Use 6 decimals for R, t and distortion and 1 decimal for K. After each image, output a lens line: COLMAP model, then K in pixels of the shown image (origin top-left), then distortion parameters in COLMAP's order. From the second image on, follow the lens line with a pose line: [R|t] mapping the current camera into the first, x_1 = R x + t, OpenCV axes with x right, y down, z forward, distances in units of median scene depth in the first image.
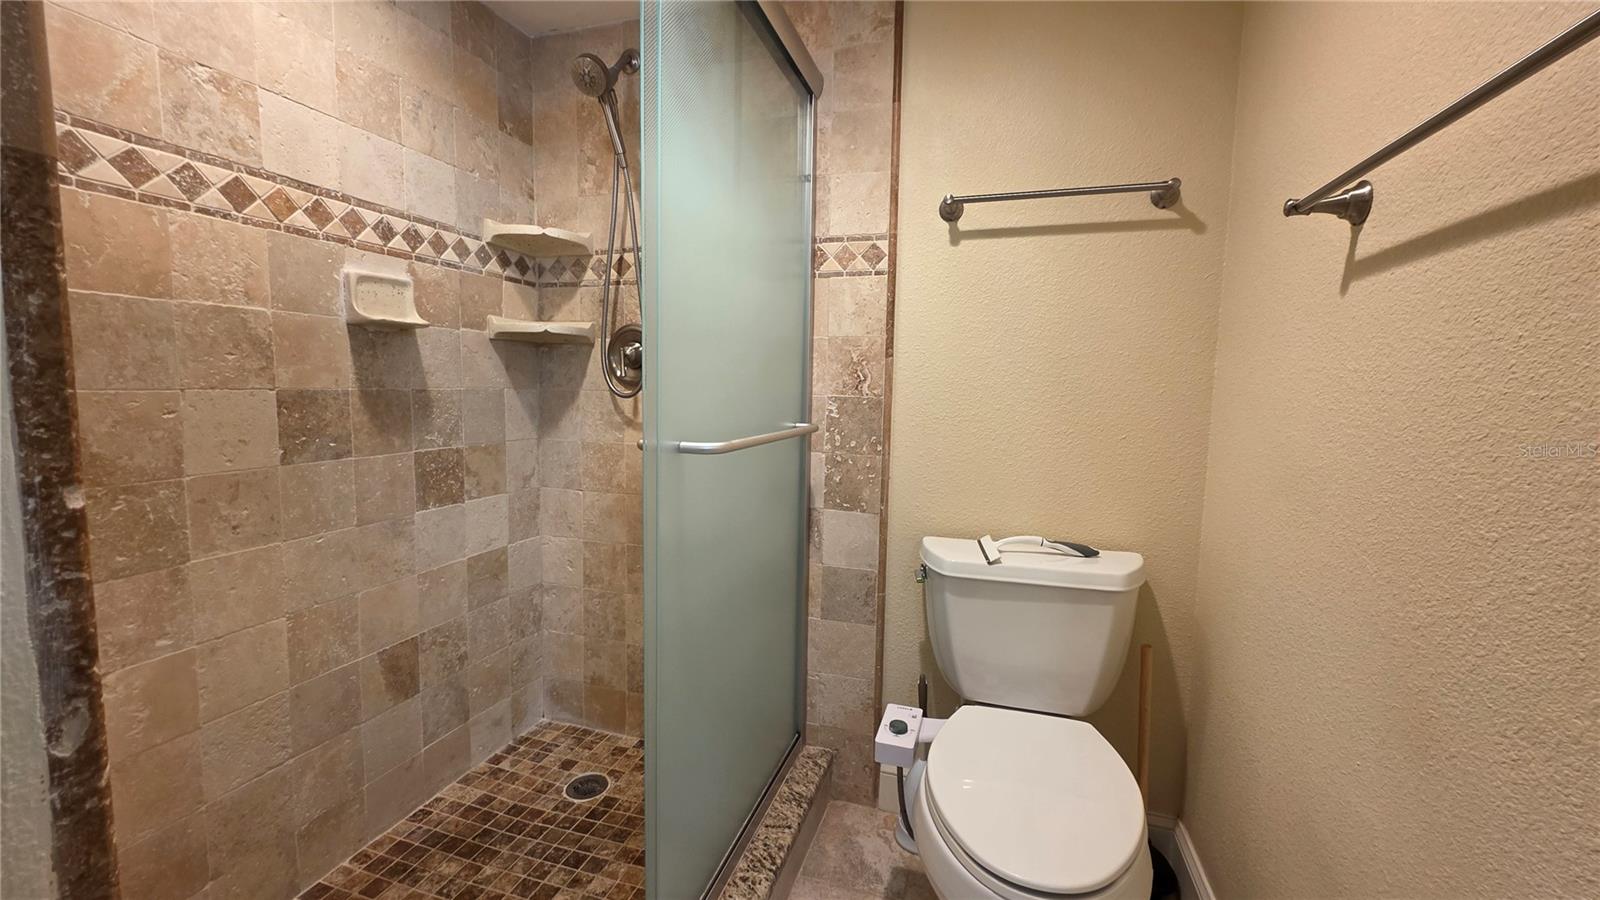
lens RADIAL K [[640.4, 0, 800.4], [0, 640.4, 448.5], [0, 0, 1]] dist [0.003972, -0.000952]
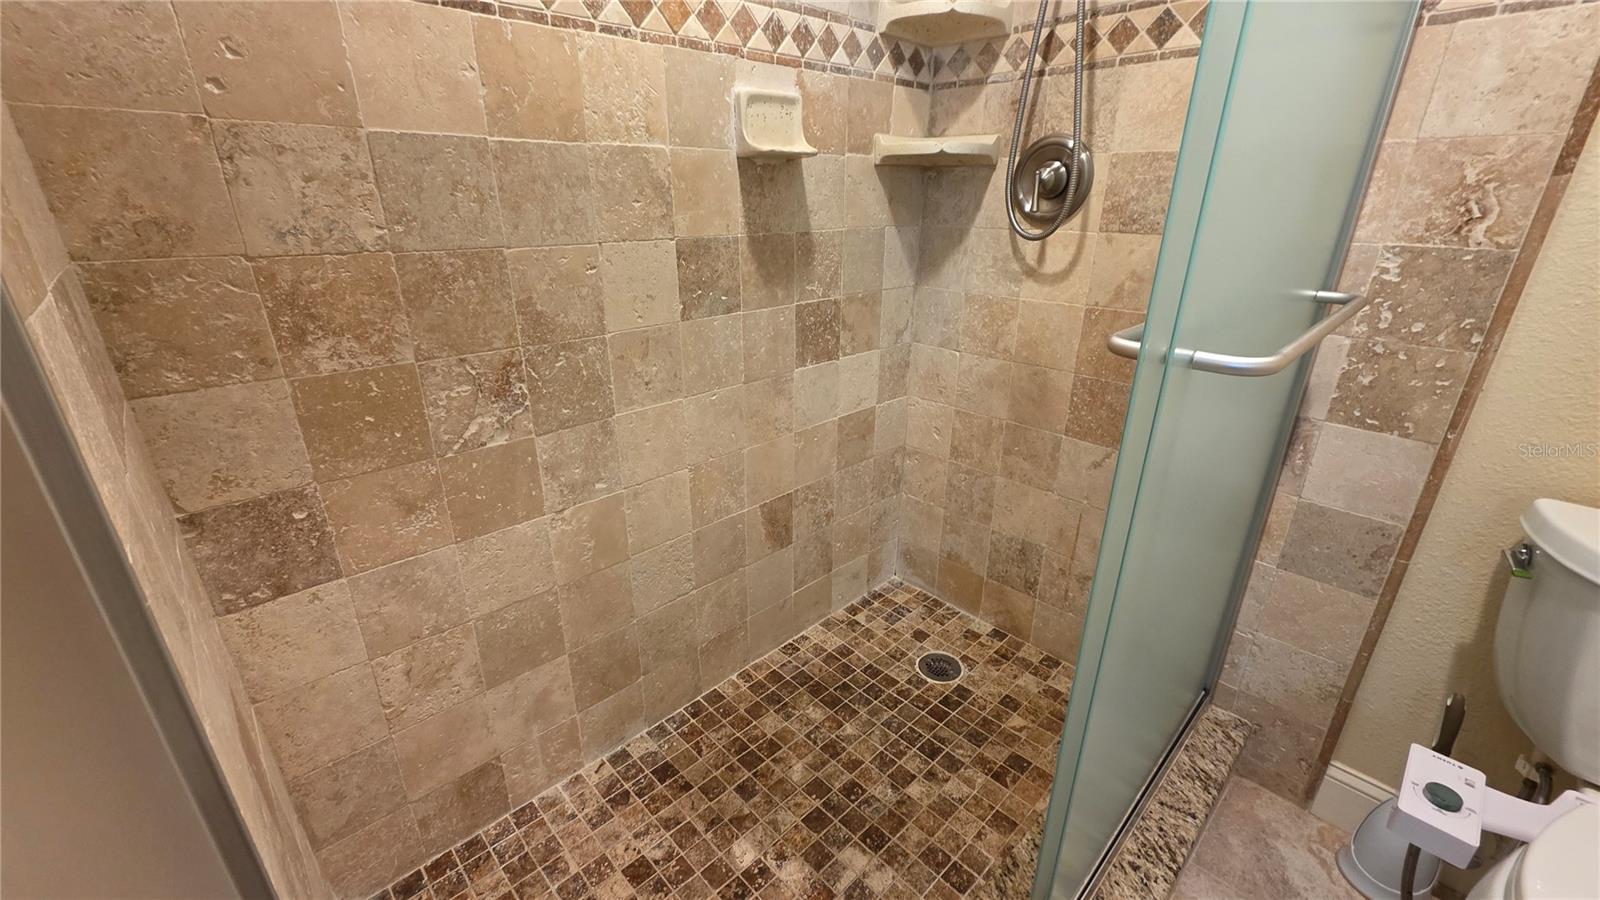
lens RADIAL K [[640.4, 0, 800.4], [0, 640.4, 448.5], [0, 0, 1]] dist [0.003972, -0.000952]
pose [[0.877475, 0.161664, -0.451555, -0.144783], [-0.032068, 0.959150, 0.281075, -0.052525], [0.478548, -0.232156, 0.846815, 0.175047]]
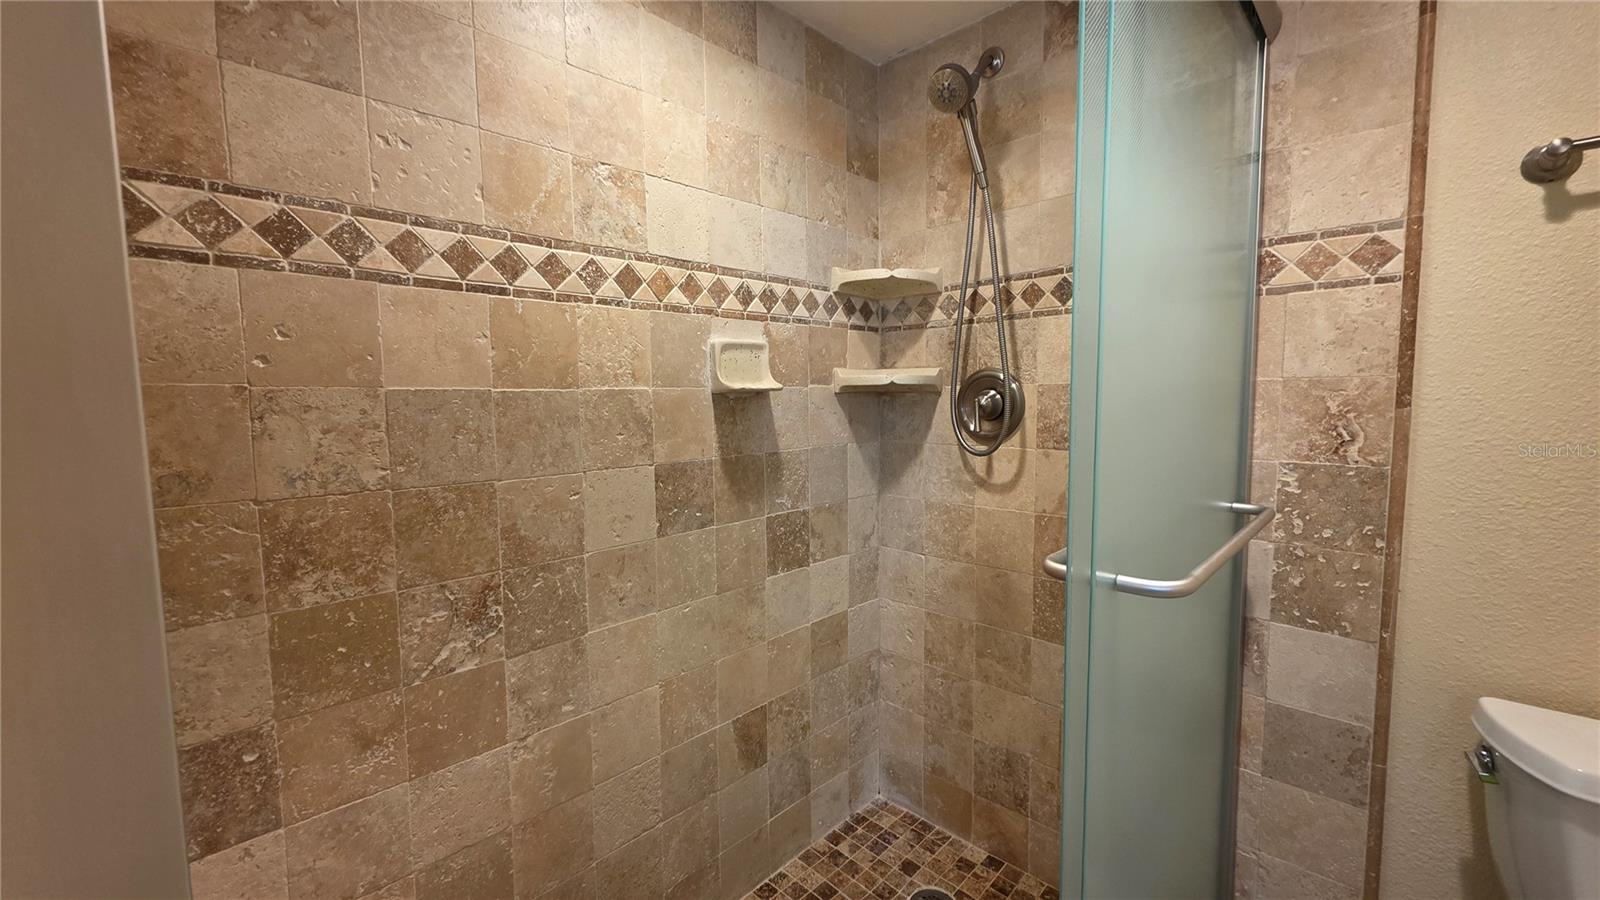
lens RADIAL K [[640.4, 0, 800.4], [0, 640.4, 448.5], [0, 0, 1]] dist [0.003972, -0.000952]
pose [[0.894225, 0.007977, -0.447546, -0.116868], [-0.013448, 0.999869, -0.009048, -0.087023], [0.447415, 0.014110, 0.894215, 0.146368]]
